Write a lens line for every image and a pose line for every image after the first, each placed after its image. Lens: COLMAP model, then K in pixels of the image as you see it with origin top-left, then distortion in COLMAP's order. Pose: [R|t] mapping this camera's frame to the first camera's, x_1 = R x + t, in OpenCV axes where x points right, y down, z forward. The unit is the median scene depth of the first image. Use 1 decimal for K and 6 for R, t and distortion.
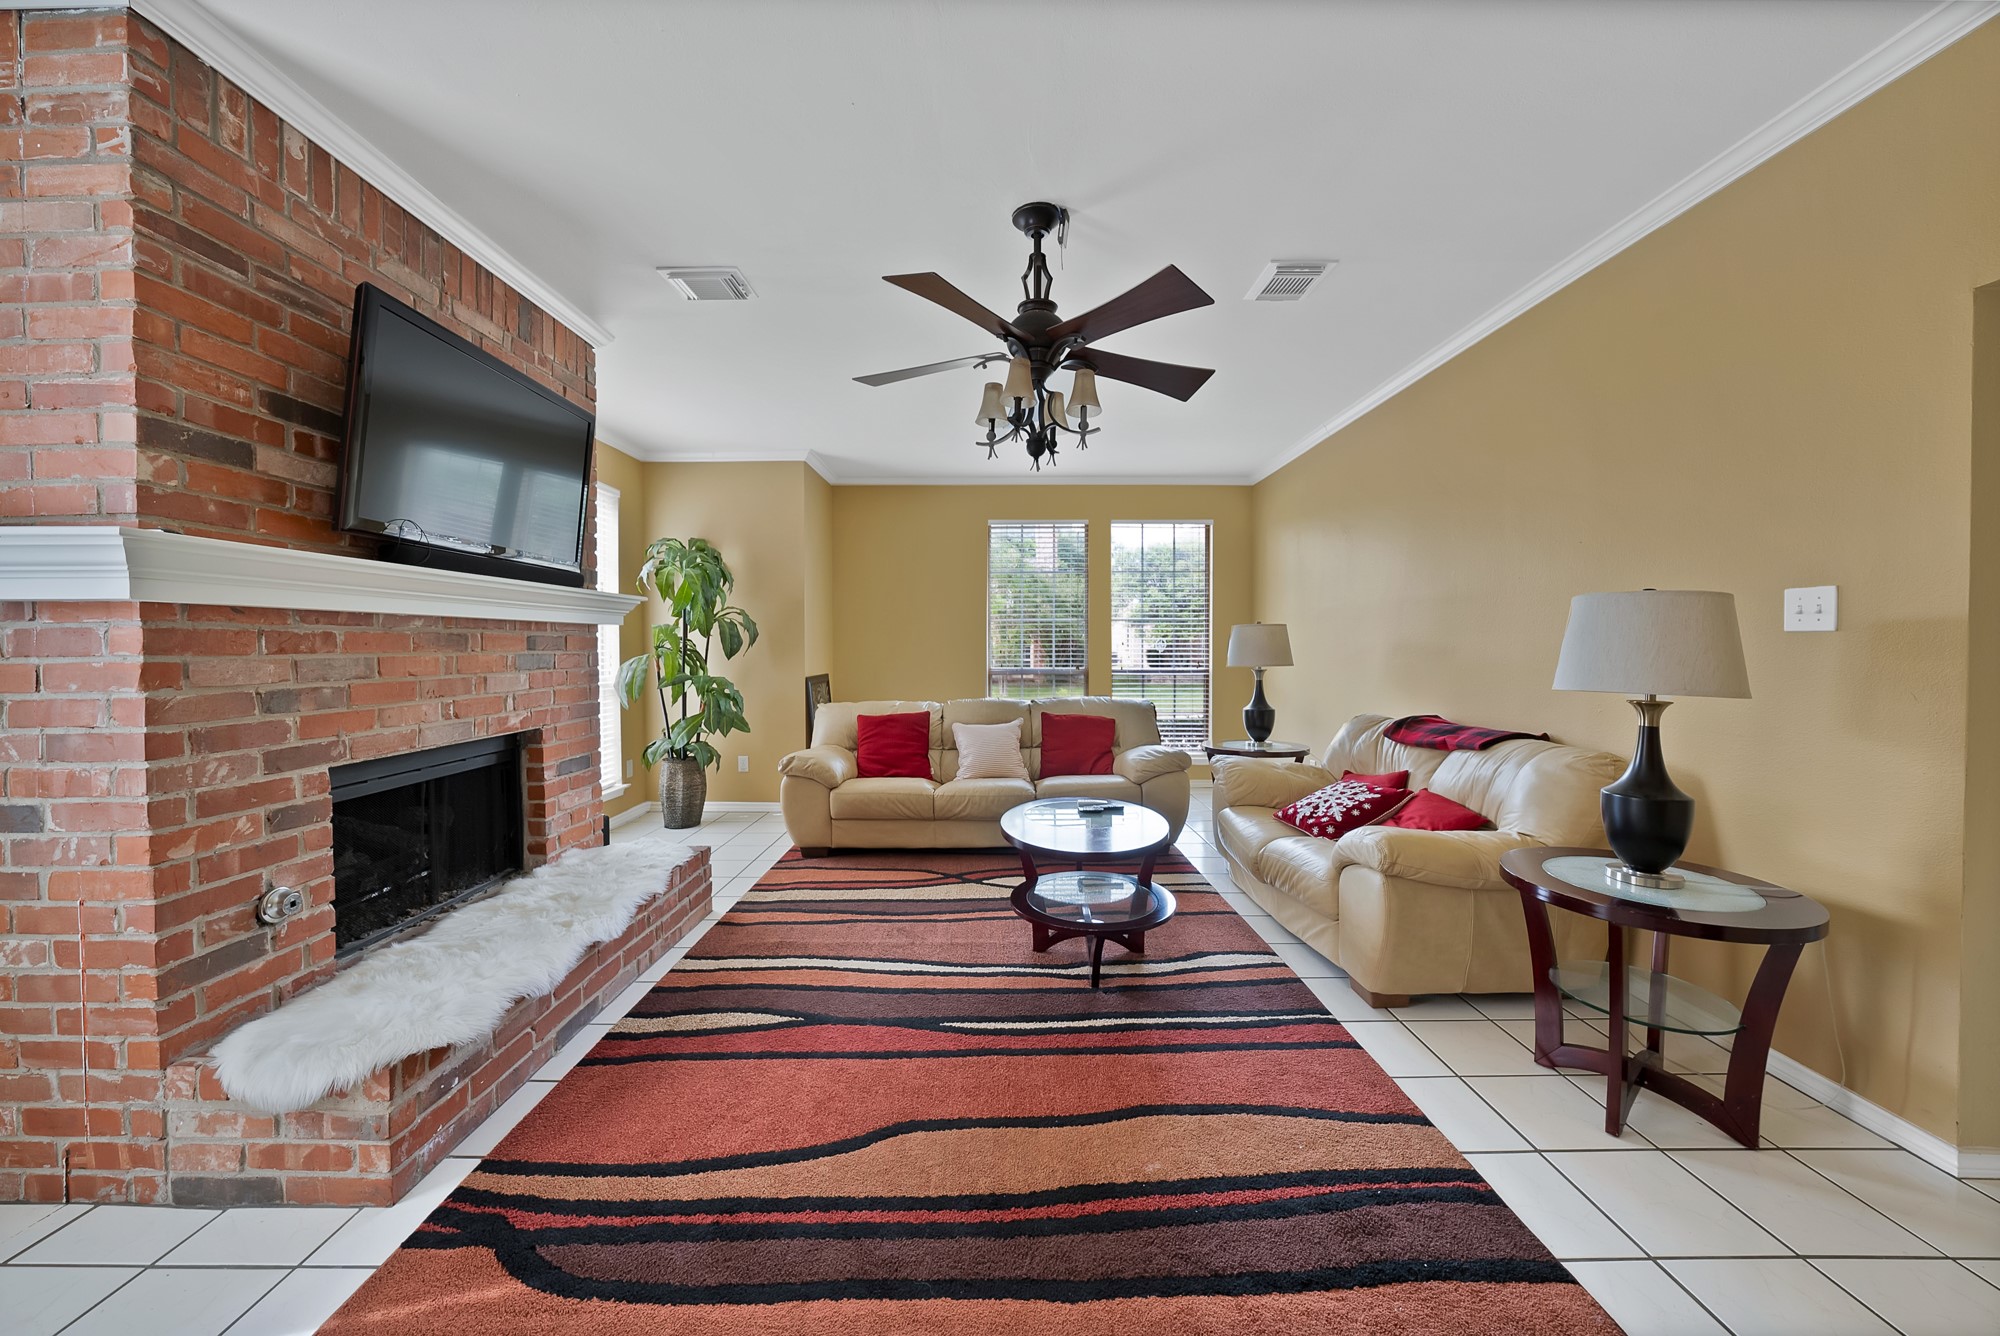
lens RADIAL K [[717.0, 0, 978.1], [0, 717.0, 652.9], [0, 0, 1]] dist [-0.028354, 0.006797]
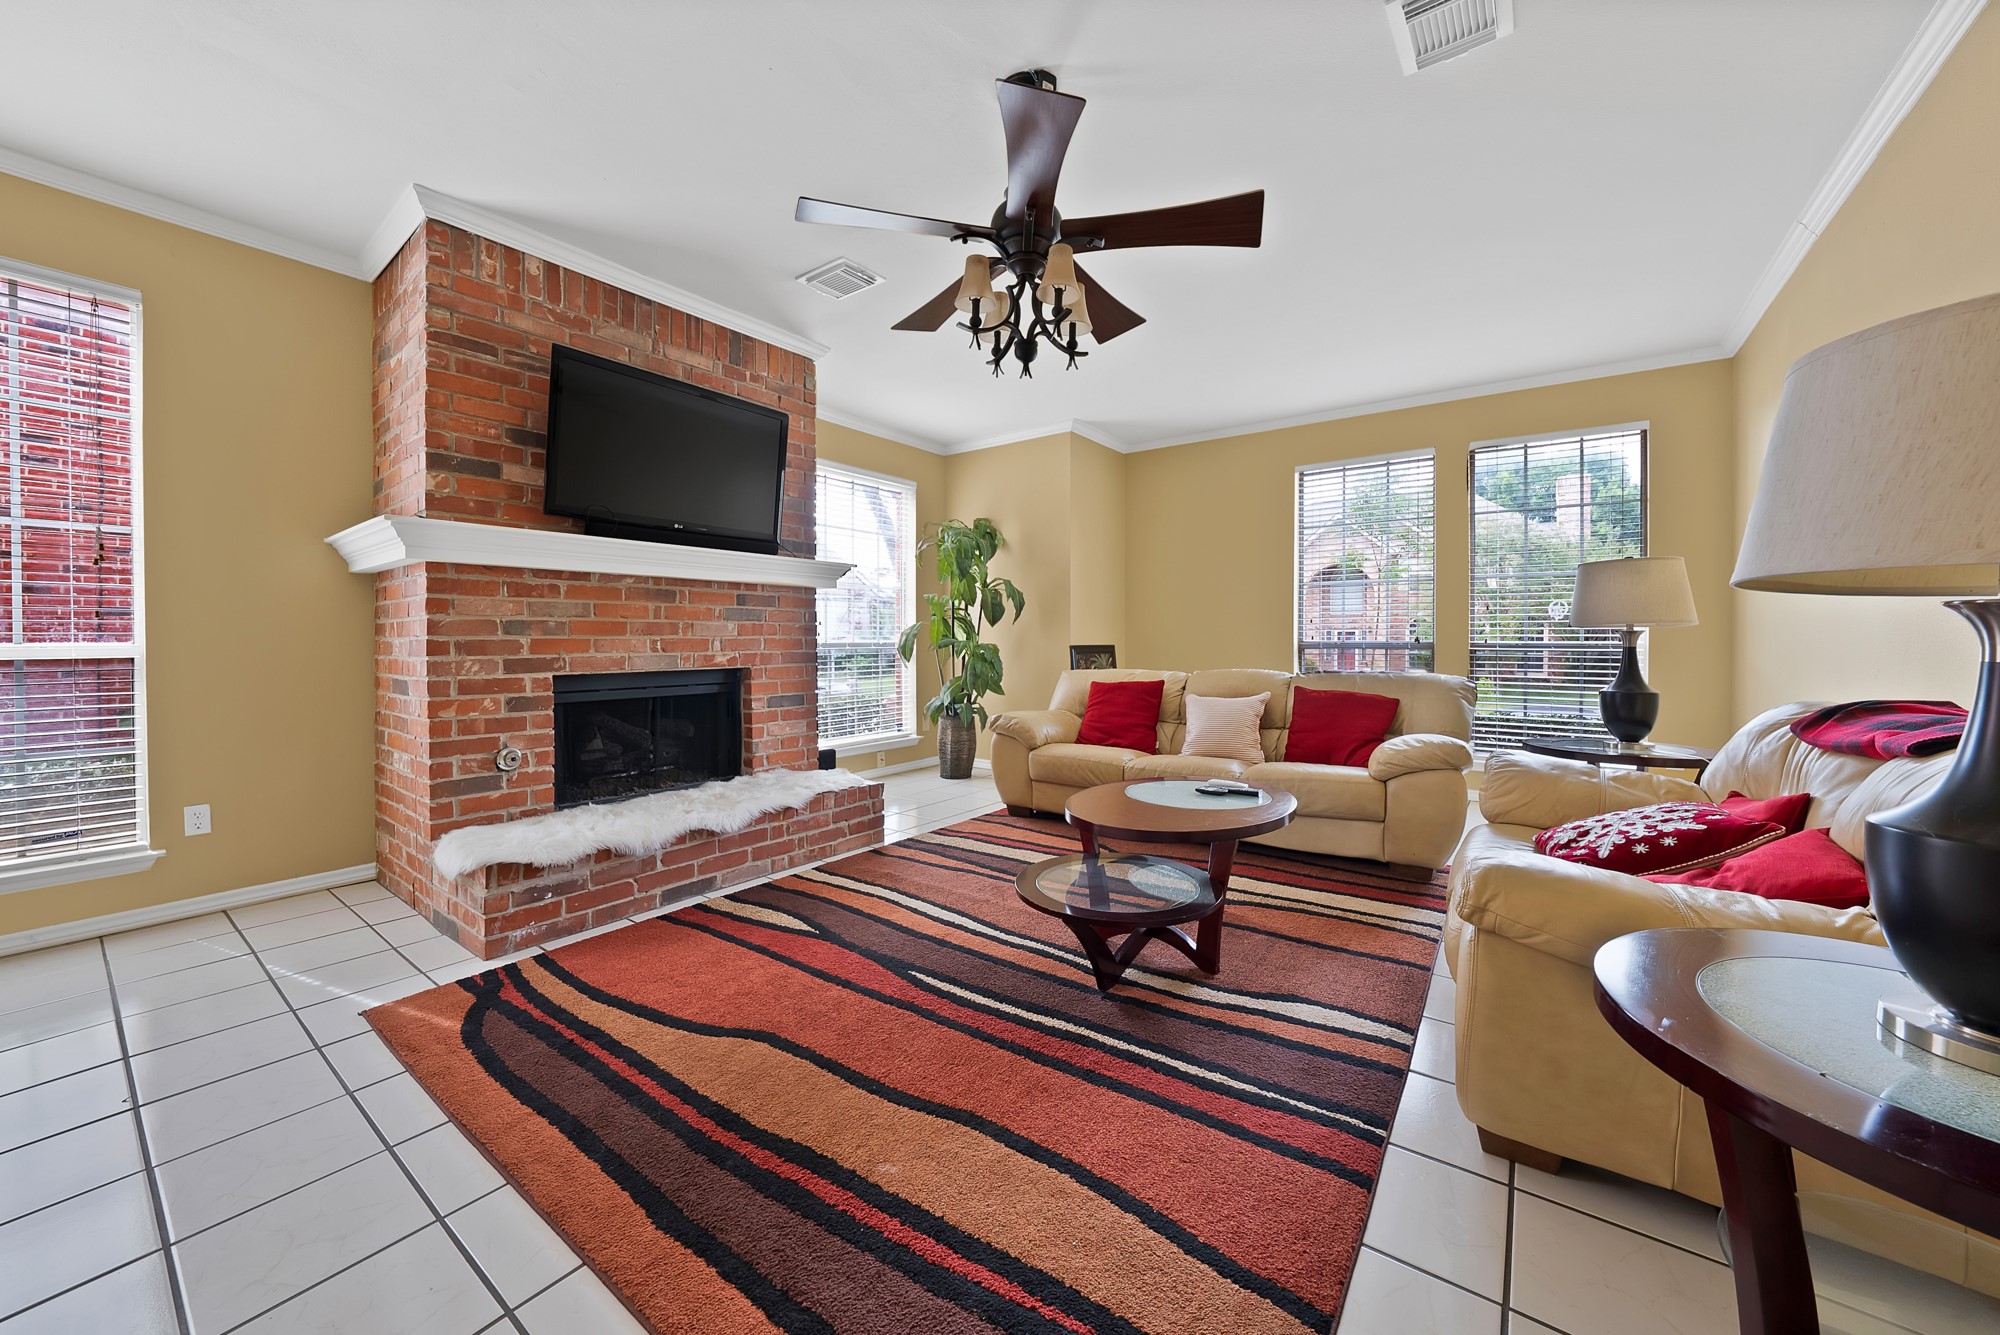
lens RADIAL K [[716.8, 0, 999.8], [0, 716.8, 641.9], [0, 0, 1]] dist [-0.024069, 0.005270]
pose [[0.805904, 0.000021, -0.592046, 0.685534], [-0.005623, 0.999955, -0.007618, 0.093055], [0.592019, 0.009469, 0.805868, 0.325610]]
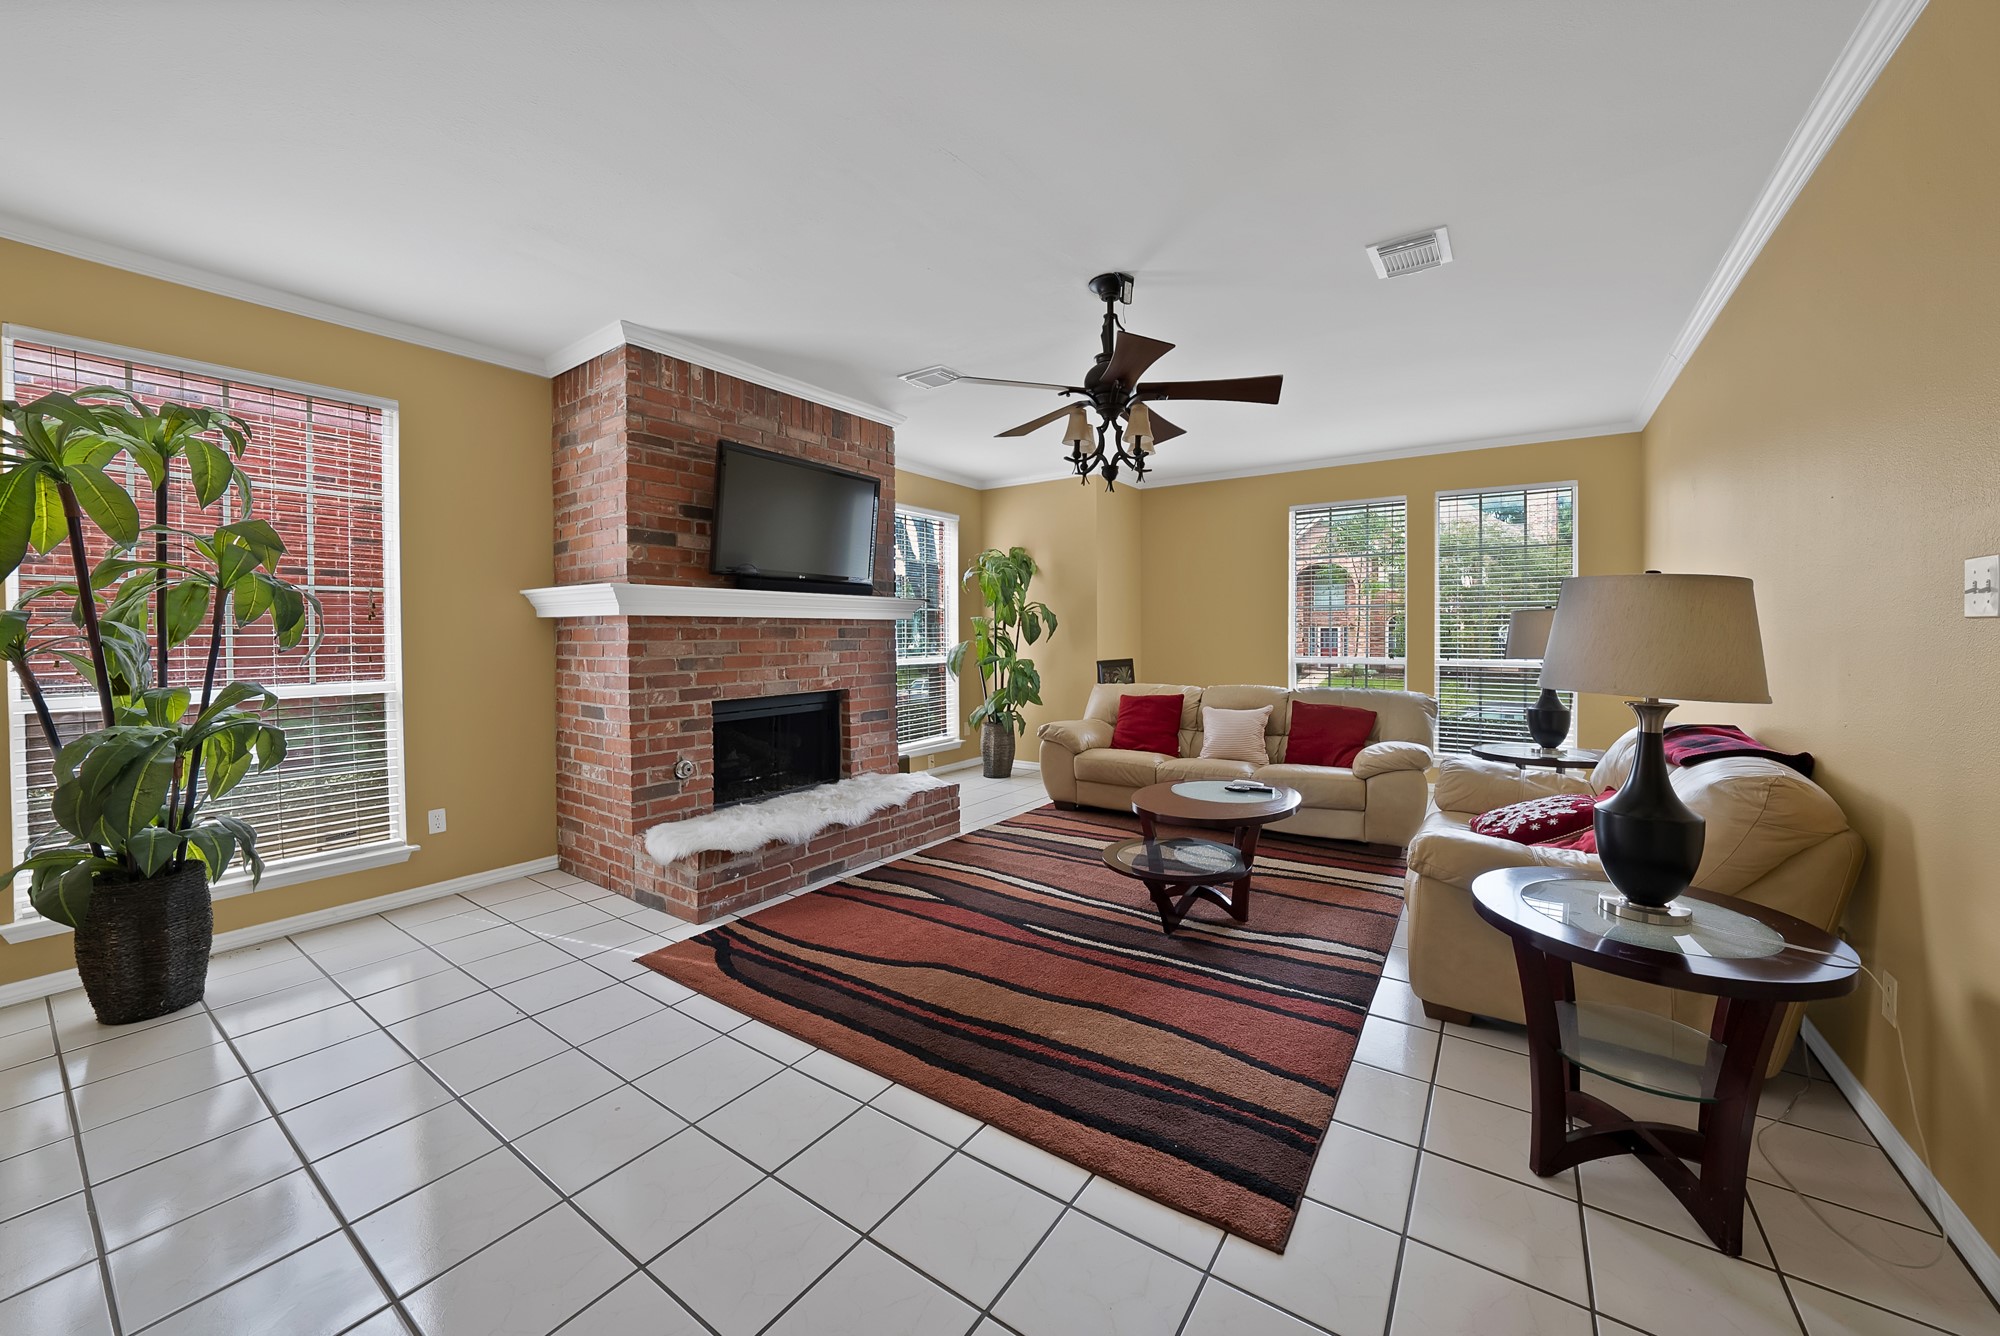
lens RADIAL K [[731.2, 0, 1010.2], [0, 731.2, 633.1], [0, 0, 1]] dist [-0.017138, 0.000057]
pose [[0.829656, -0.000643, -0.558274, 0.753008], [-0.003991, 0.999967, -0.007082, -0.005634], [0.558260, 0.008104, 0.829627, -0.147733]]
